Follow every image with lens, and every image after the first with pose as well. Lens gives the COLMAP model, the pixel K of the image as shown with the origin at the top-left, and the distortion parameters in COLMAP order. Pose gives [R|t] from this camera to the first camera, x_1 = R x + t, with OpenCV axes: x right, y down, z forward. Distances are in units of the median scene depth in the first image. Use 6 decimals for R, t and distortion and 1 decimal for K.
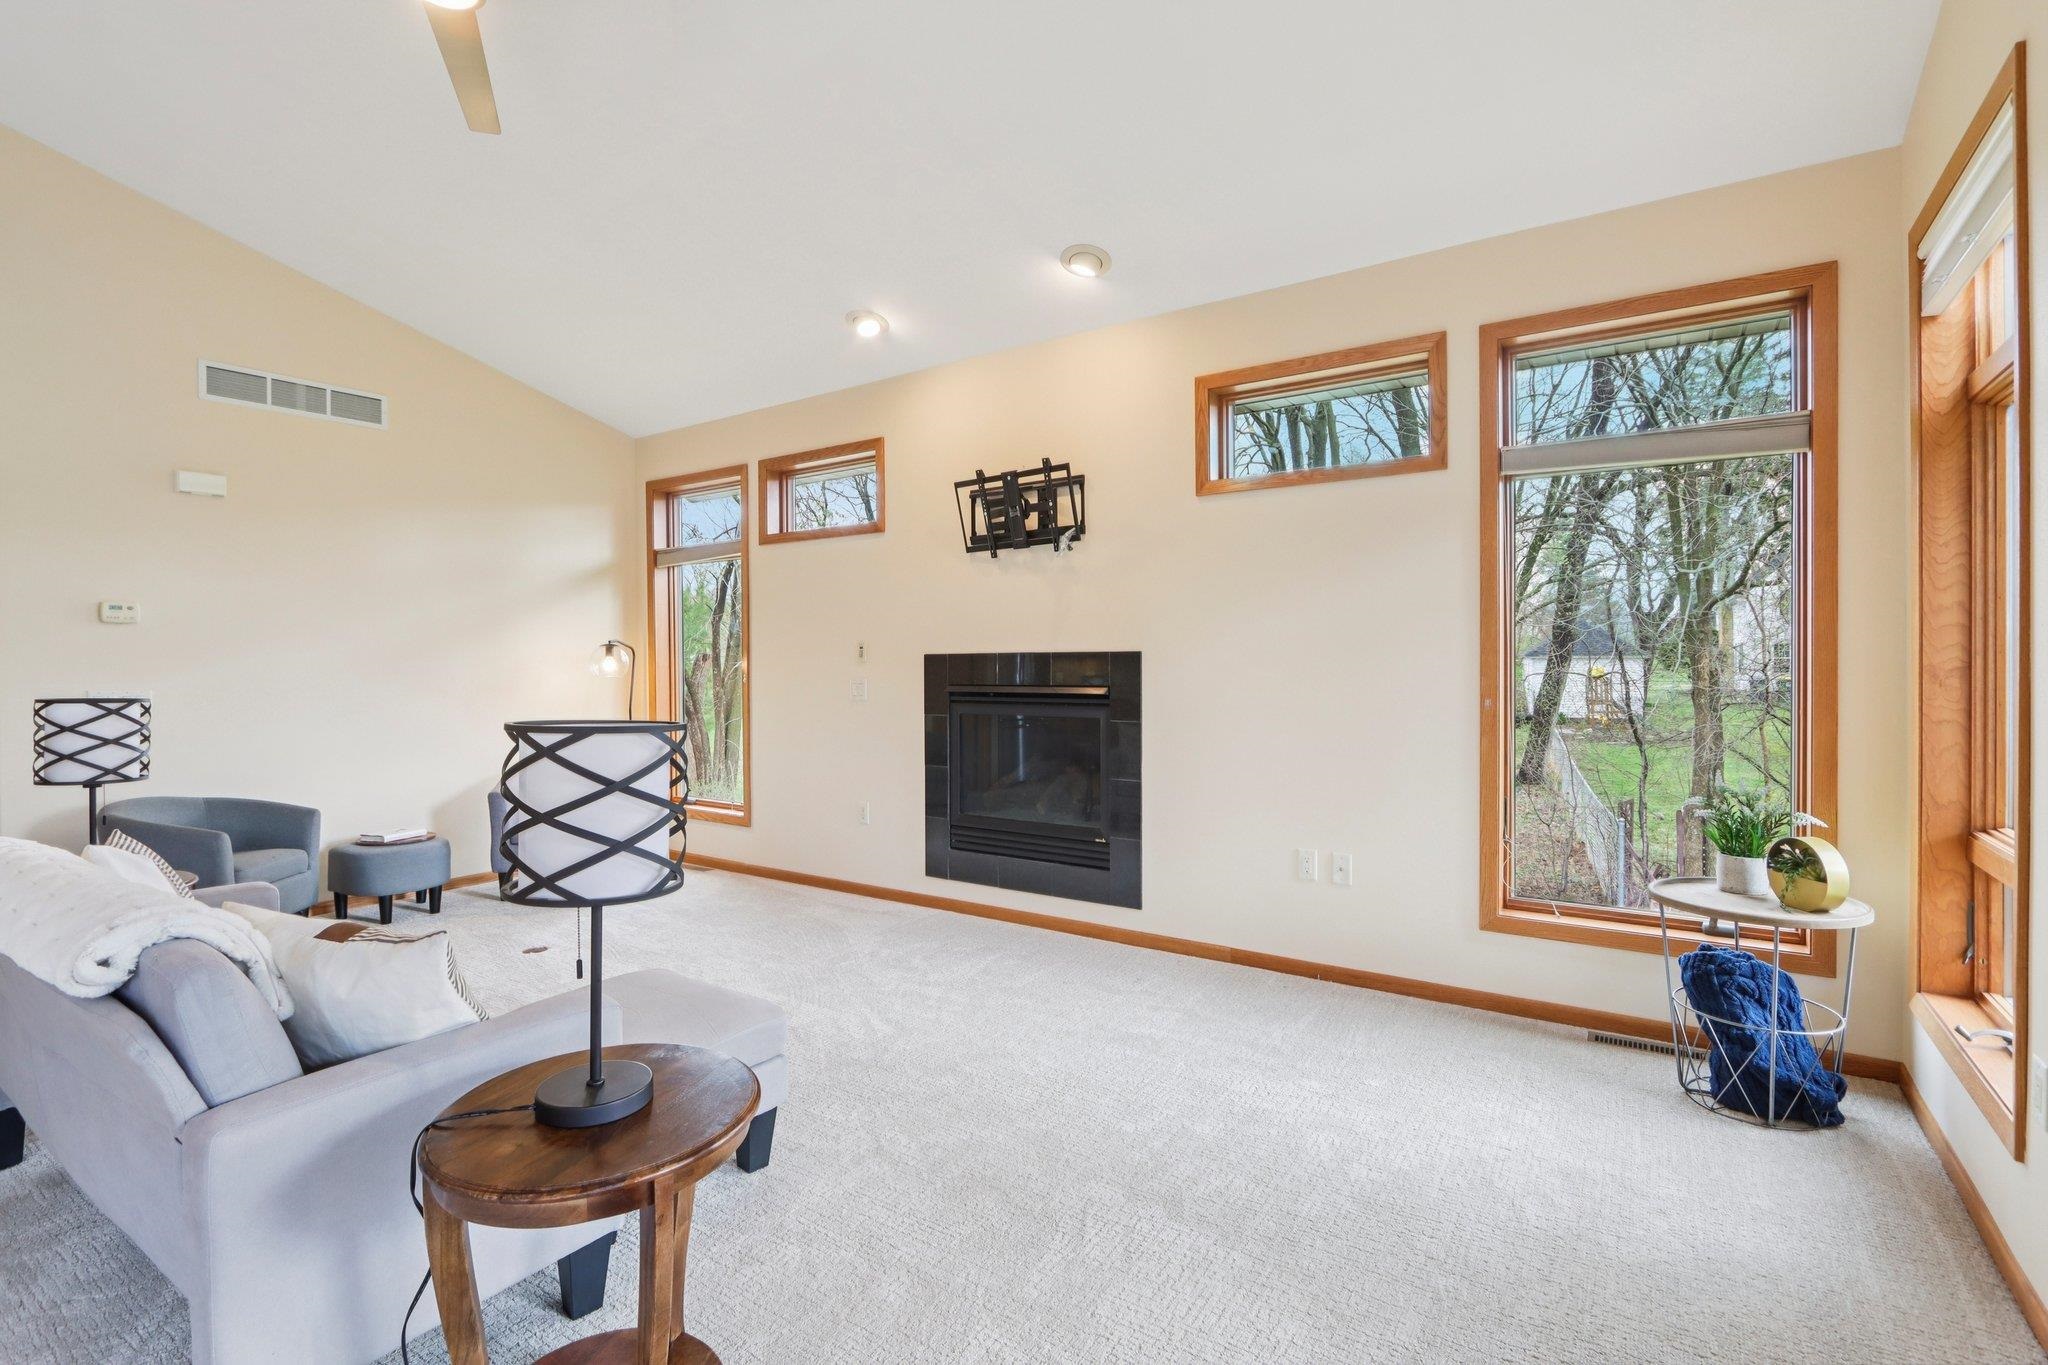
lens RADIAL K [[946.9, 0, 1023.4], [0, 946.9, 673.6], [0, 0, 1]] dist [-0.011931, 0.000176]
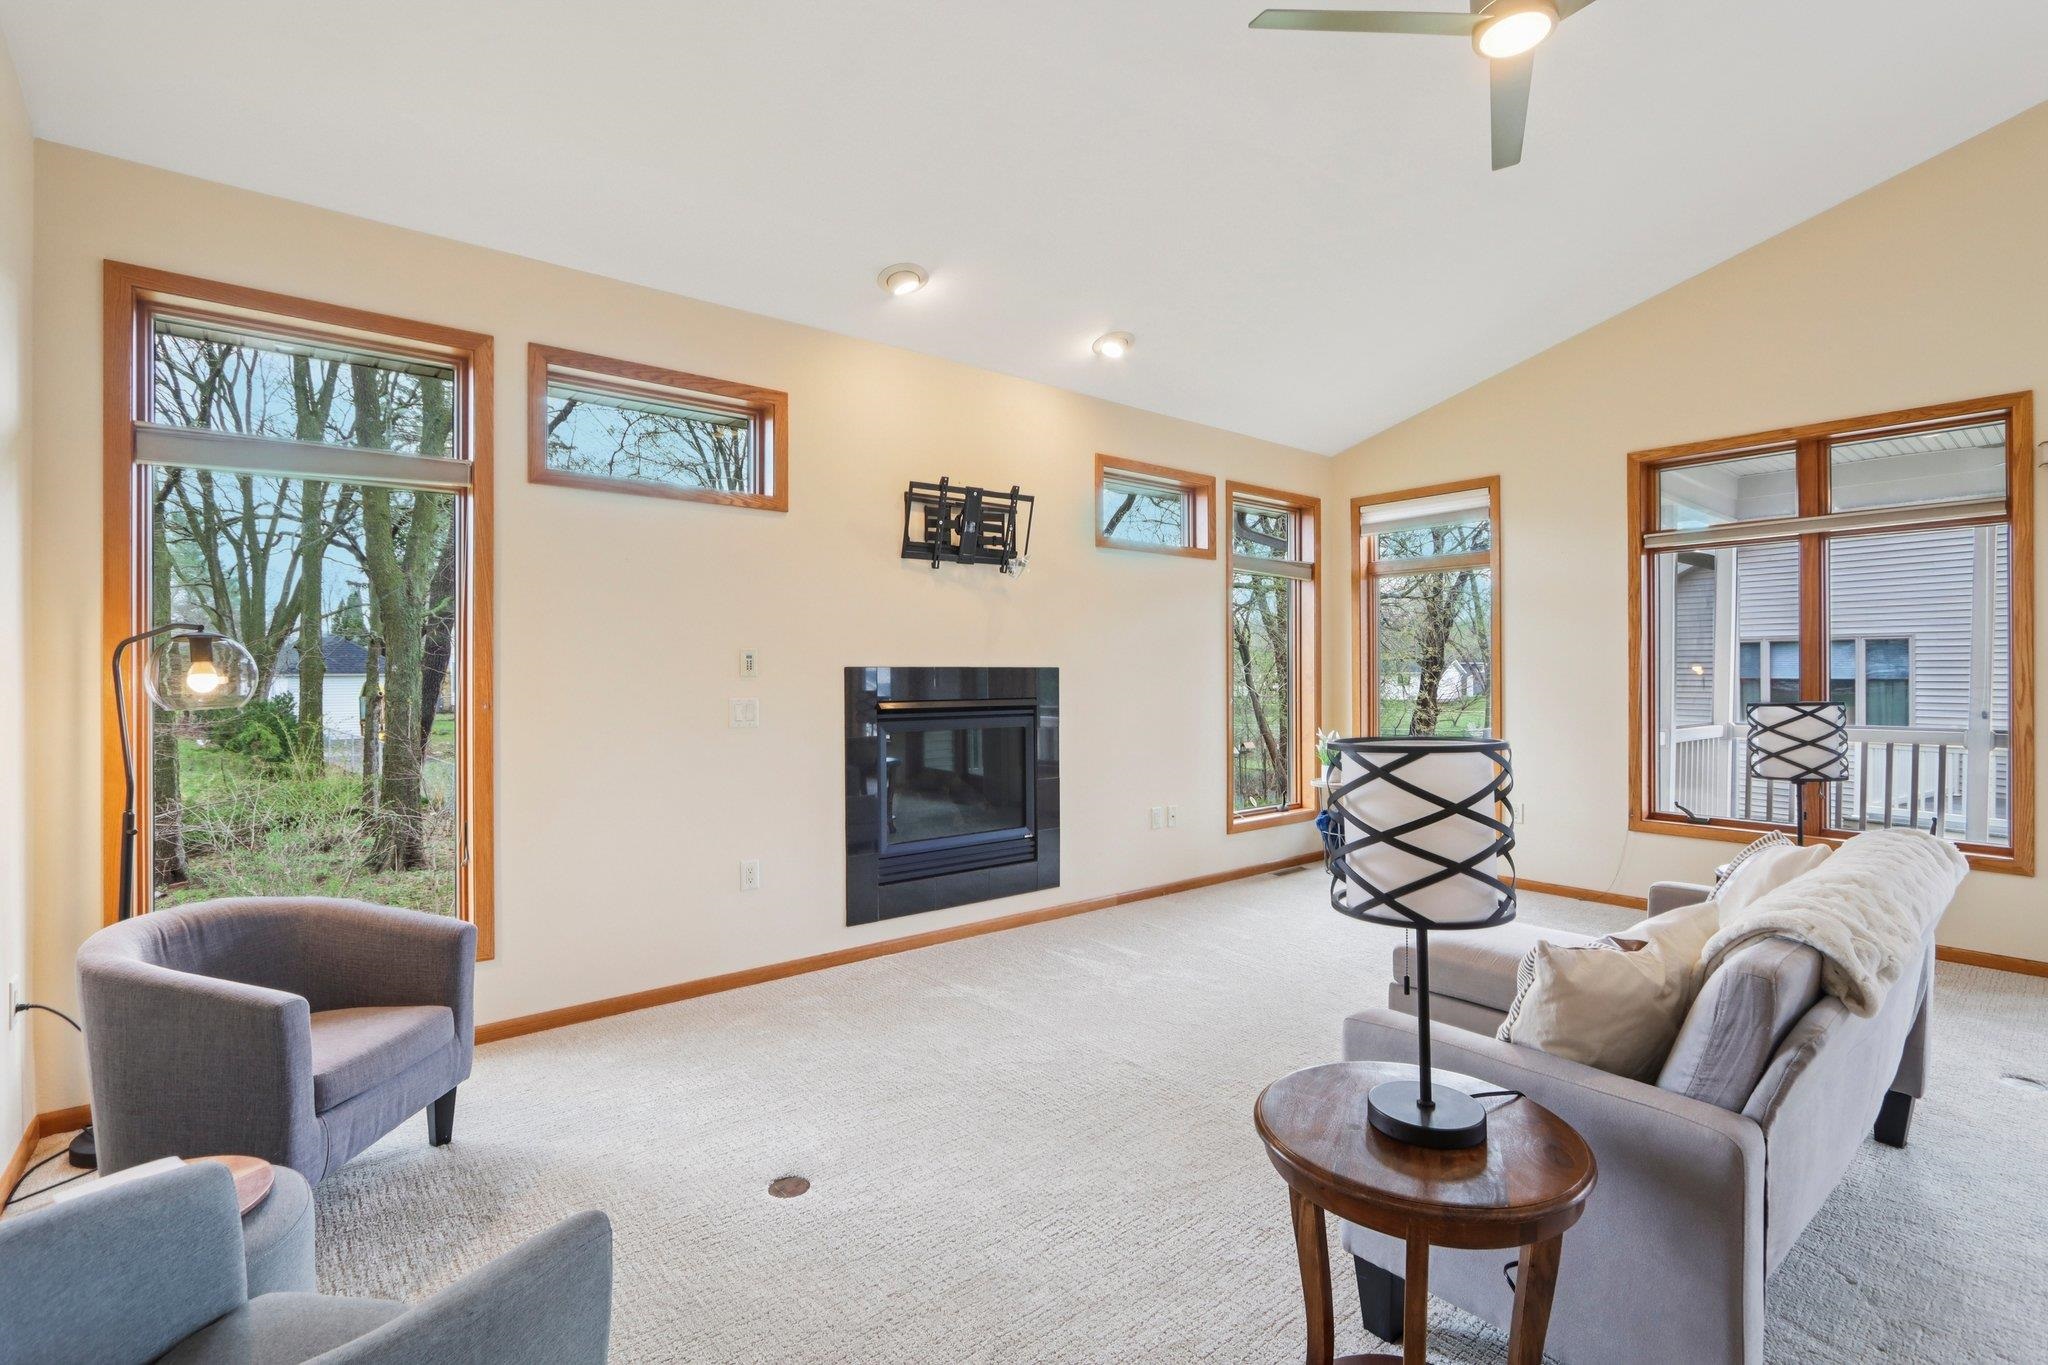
lens RADIAL K [[940.5, 0, 993.9], [0, 940.5, 673.8], [0, 0, 1]] dist [-0.015527, -0.000160]
pose [[0.304170, 0.003482, 0.952612, -0.942194], [0.009878, 0.999928, -0.006809, -0.008221], [-0.952567, 0.011481, 0.304113, 0.666477]]
